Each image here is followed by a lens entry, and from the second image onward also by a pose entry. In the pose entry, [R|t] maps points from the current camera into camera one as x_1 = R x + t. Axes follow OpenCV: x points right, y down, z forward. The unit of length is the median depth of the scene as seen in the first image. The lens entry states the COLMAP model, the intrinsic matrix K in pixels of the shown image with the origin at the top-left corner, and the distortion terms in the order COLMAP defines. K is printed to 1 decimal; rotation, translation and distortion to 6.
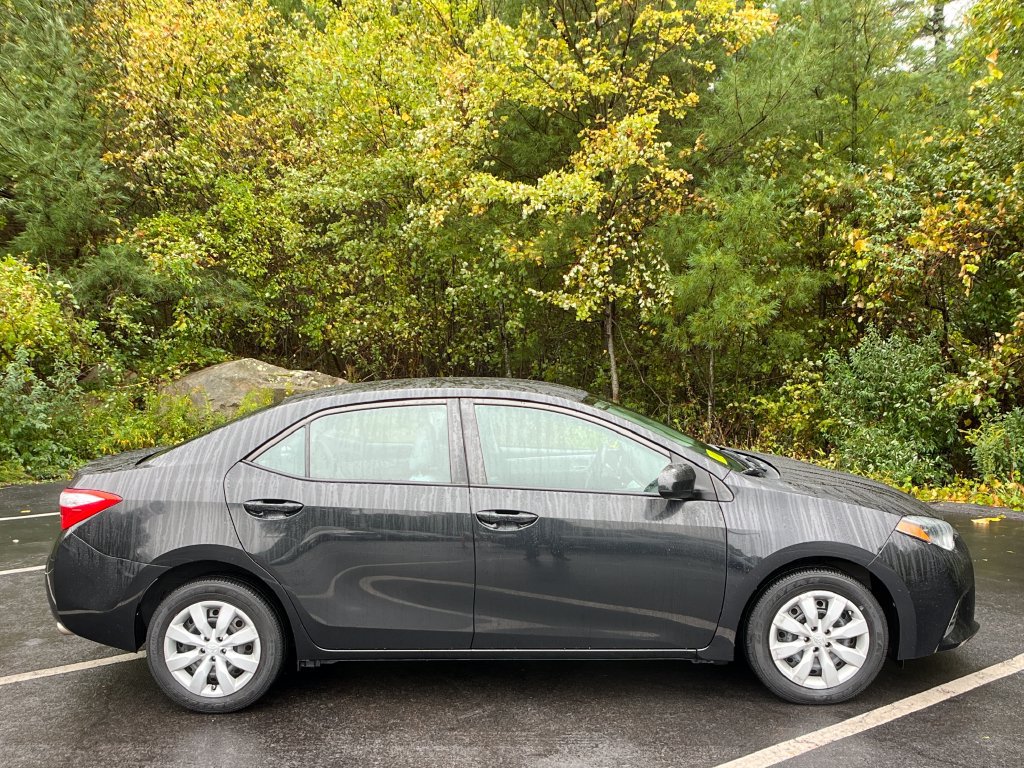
lens RADIAL K [[1201.8, 0, 501.5], [0, 1201.8, 380.2], [0, 0, 1]] dist [0.072651, 0.000000]
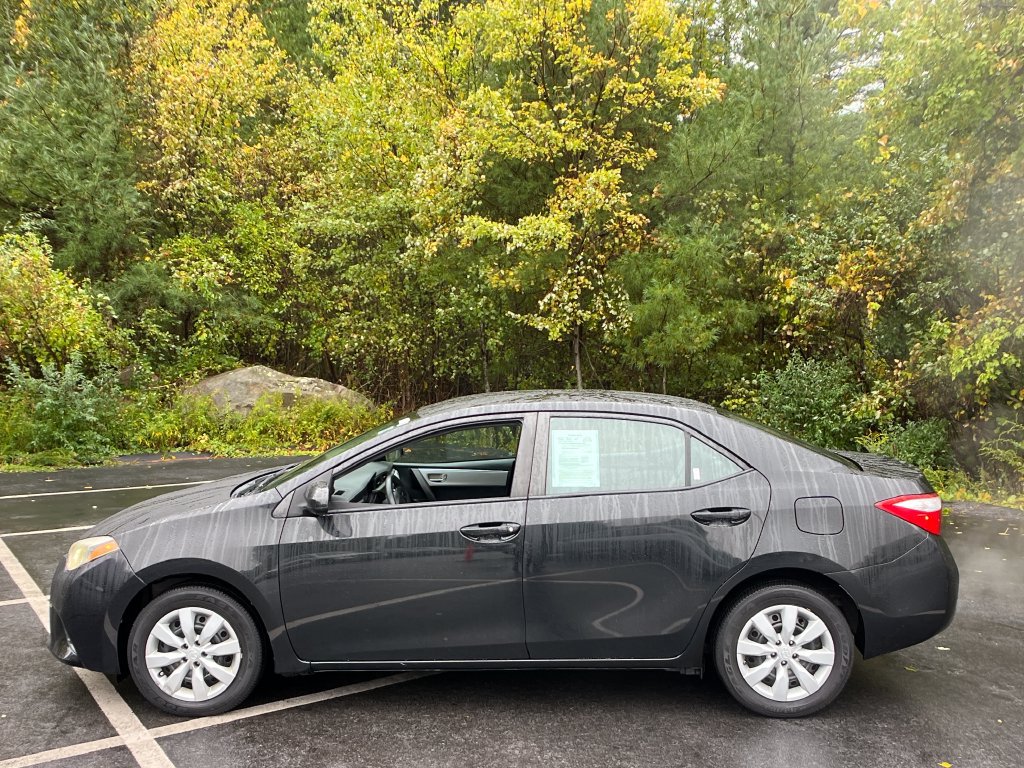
lens RADIAL K [[1201.8, 0, 511.4], [0, 1201.8, 391.8], [0, 0, 1]] dist [0.072651, 0.000000]
pose [[0.999118, 0.024351, 0.034211, -0.011164], [-0.024238, 0.999699, -0.003713, 0.005218], [-0.034291, 0.002881, 0.999408, -0.146716]]
